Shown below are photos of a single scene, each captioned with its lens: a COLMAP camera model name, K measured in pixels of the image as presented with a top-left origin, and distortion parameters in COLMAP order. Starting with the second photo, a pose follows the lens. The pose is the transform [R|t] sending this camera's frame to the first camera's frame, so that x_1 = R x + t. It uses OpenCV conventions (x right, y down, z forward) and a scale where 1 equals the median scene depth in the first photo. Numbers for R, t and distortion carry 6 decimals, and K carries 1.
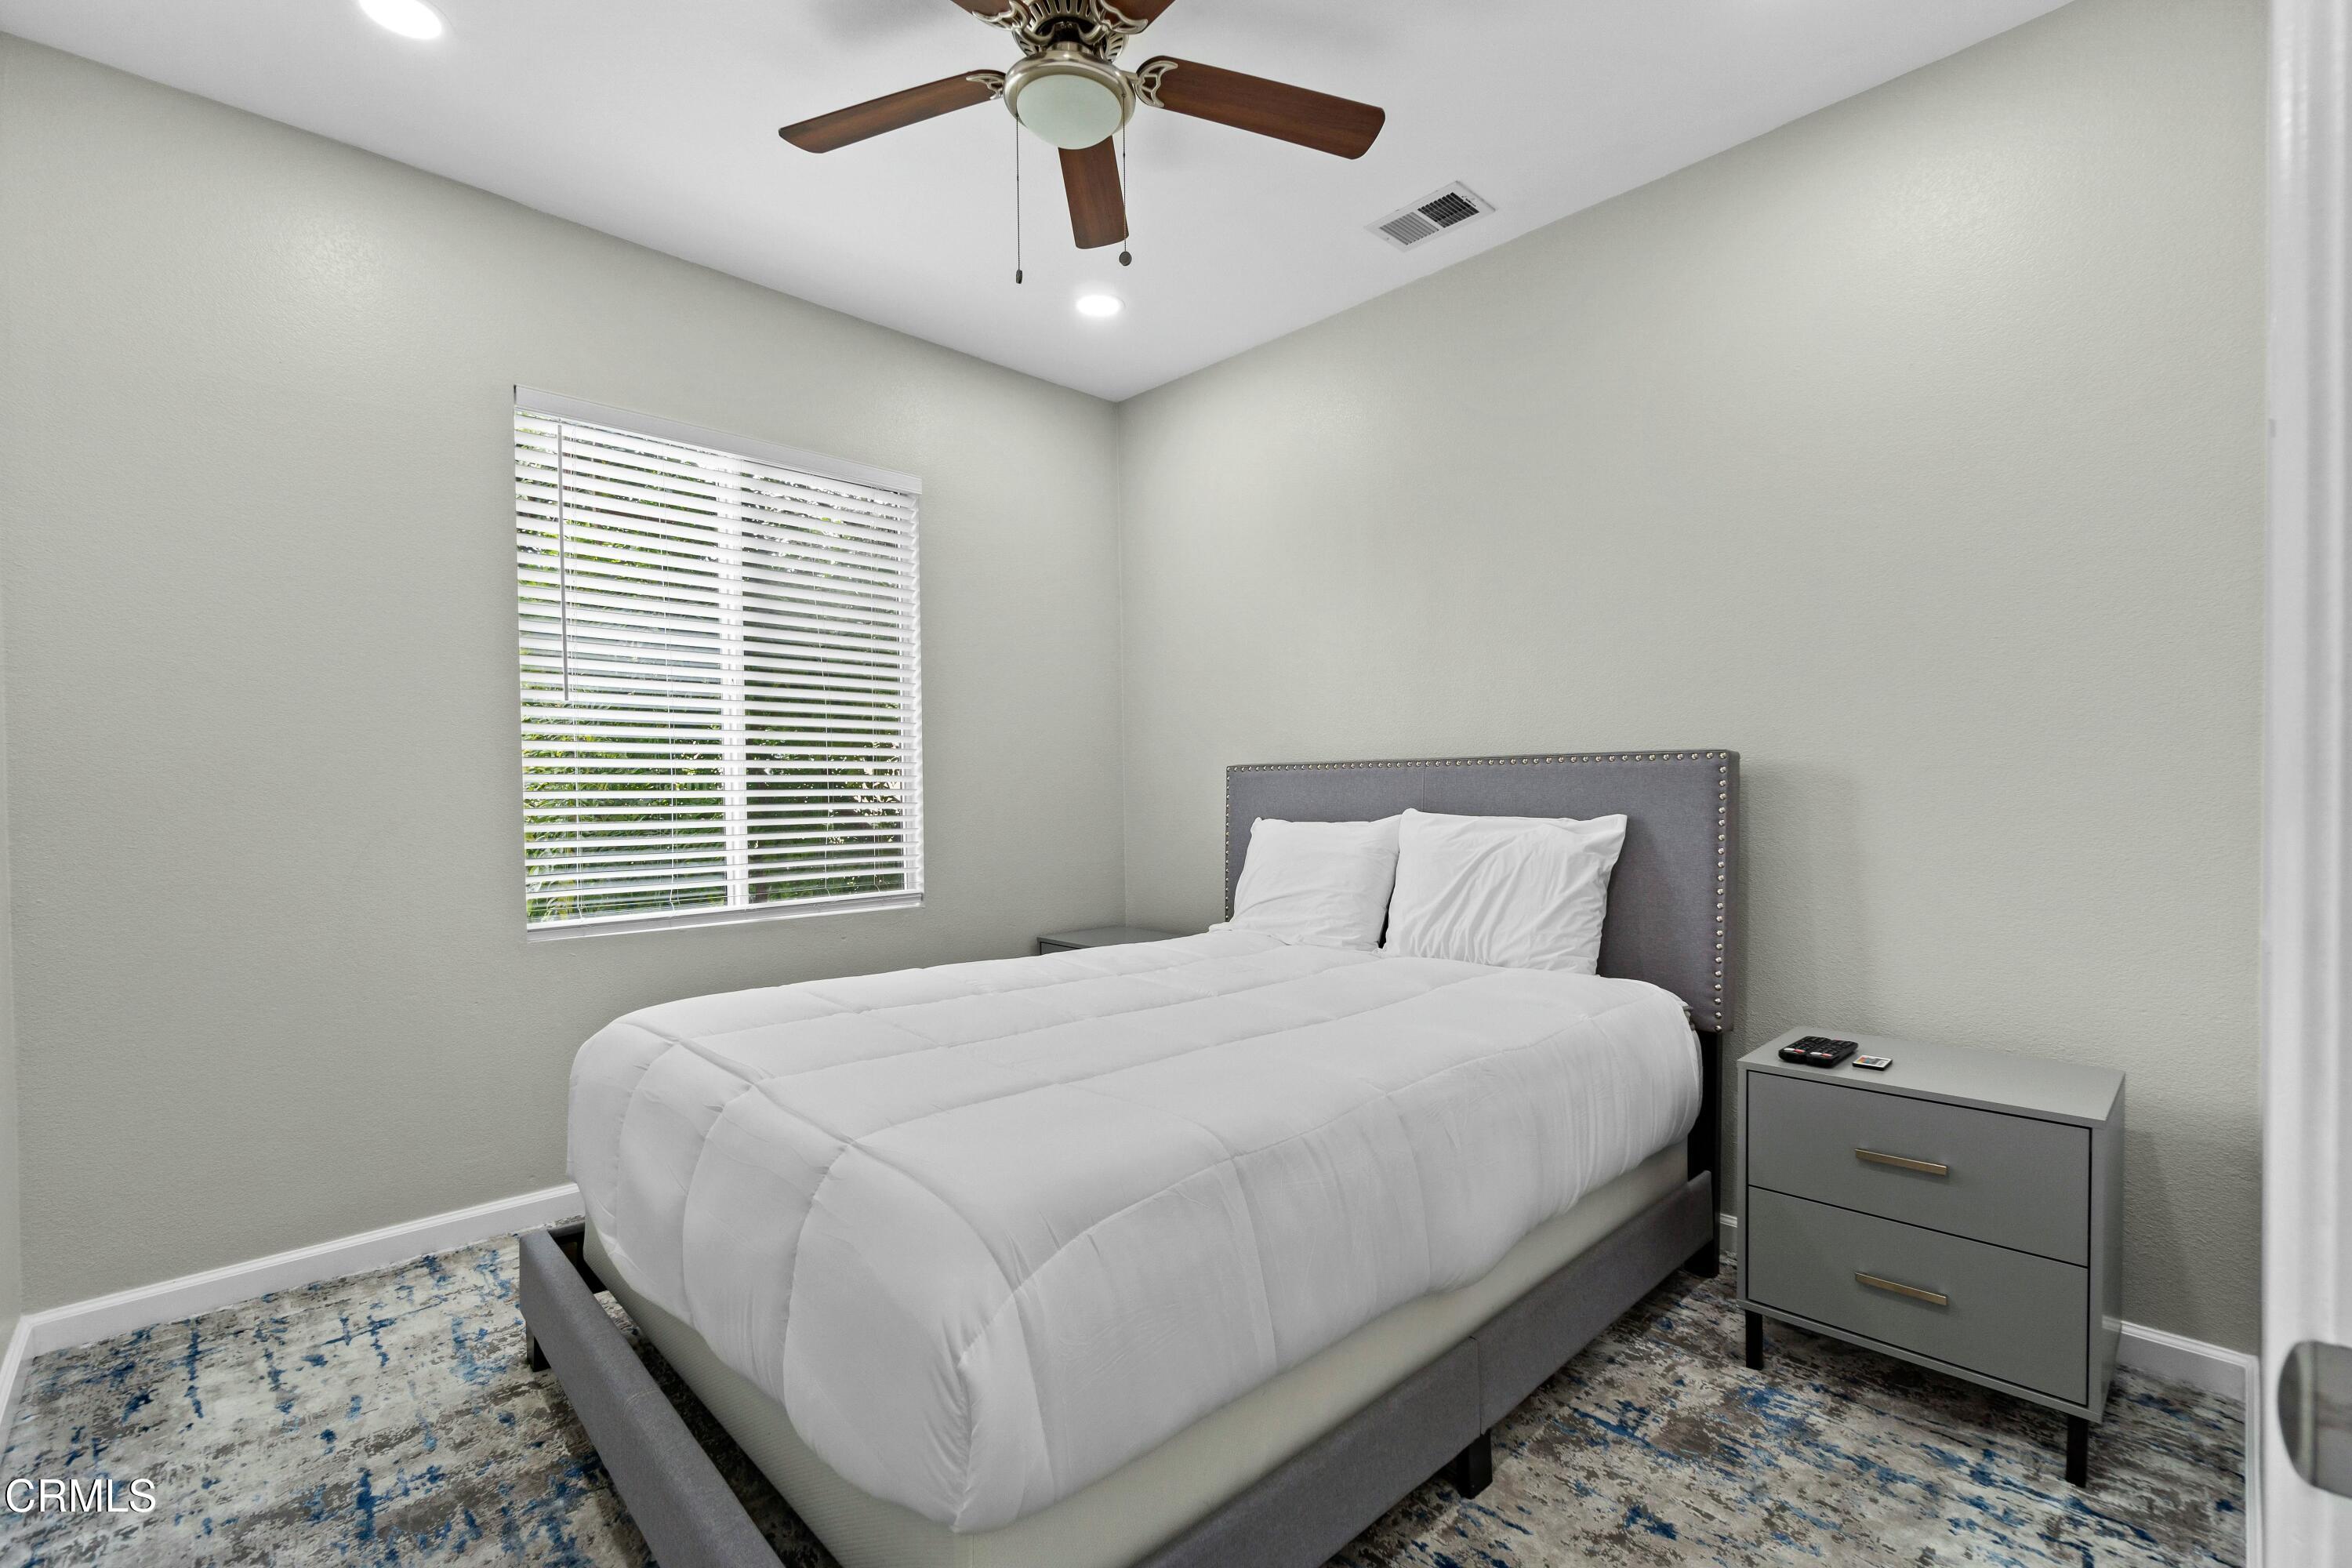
lens RADIAL K [[1018.4, 0, 1178.7], [0, 1018.4, 772.1], [0, 0, 1]] dist [-0.002266, -0.000603]
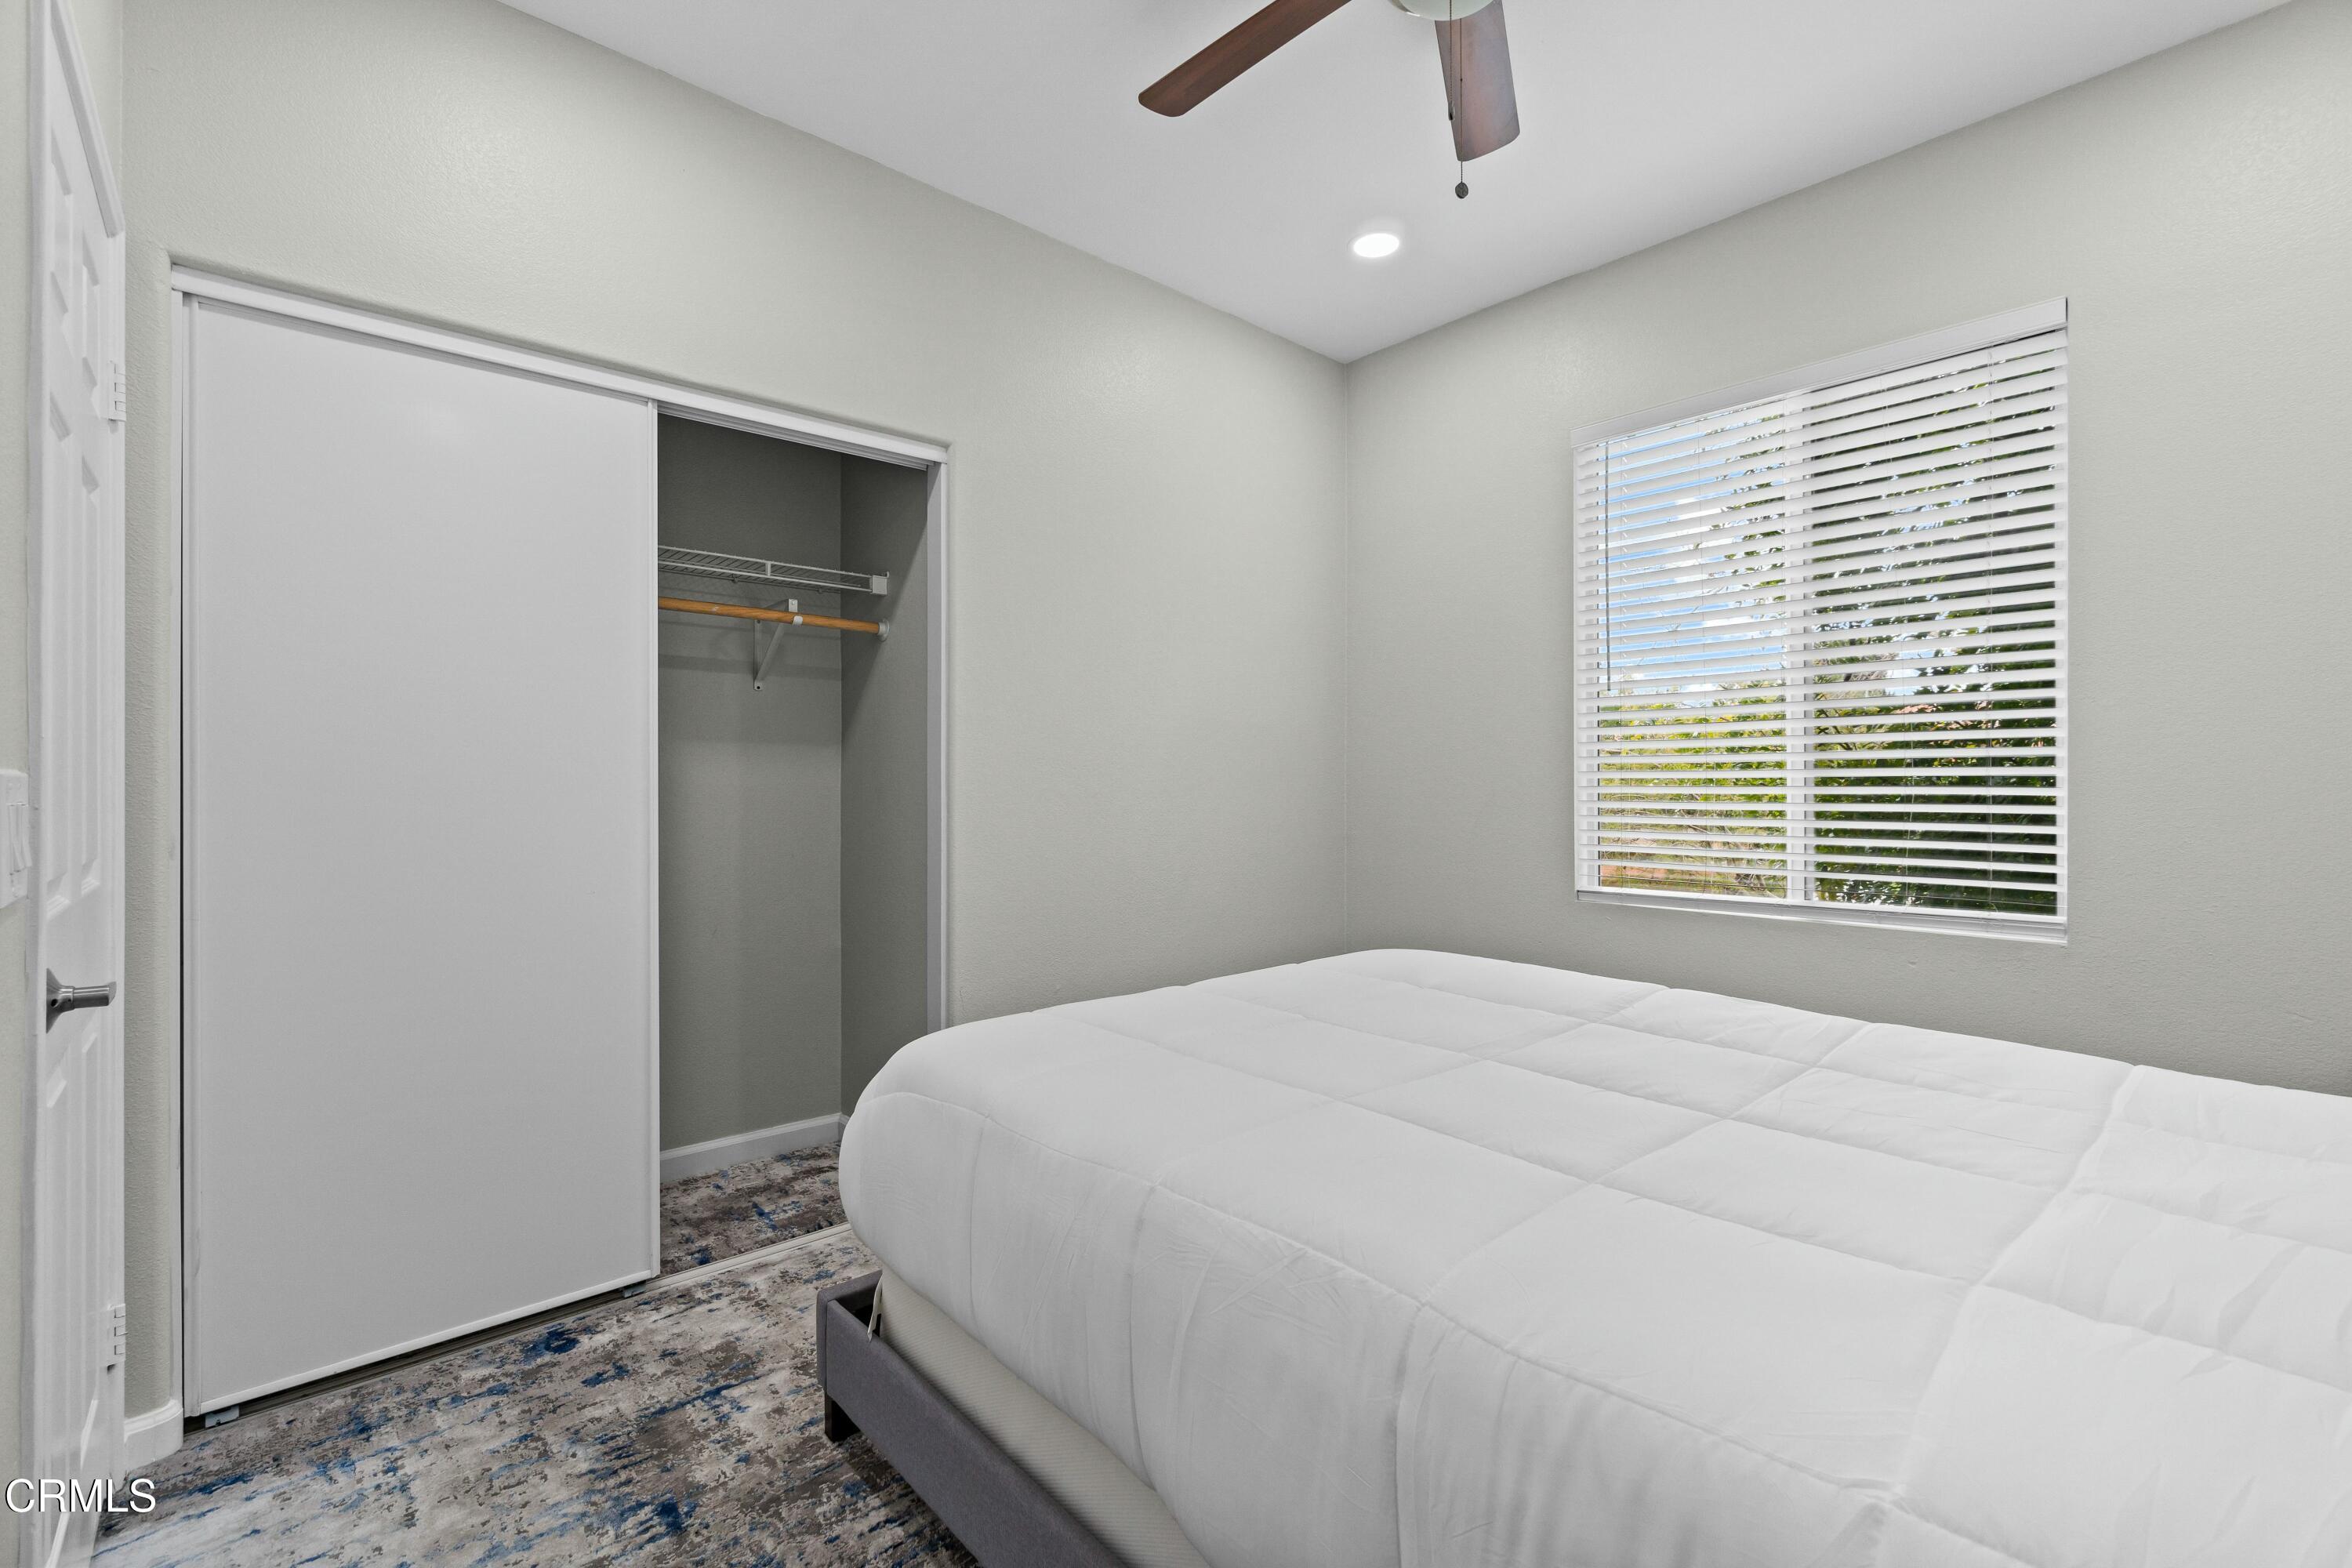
lens RADIAL K [[1018.4, 0, 1178.7], [0, 1018.4, 772.1], [0, 0, 1]] dist [-0.002266, -0.000603]
pose [[-0.030204, -0.000015, -0.999544, 0.462470], [0.020682, 0.999786, -0.000640, 0.009044], [0.999330, -0.020692, -0.030198, 0.484622]]
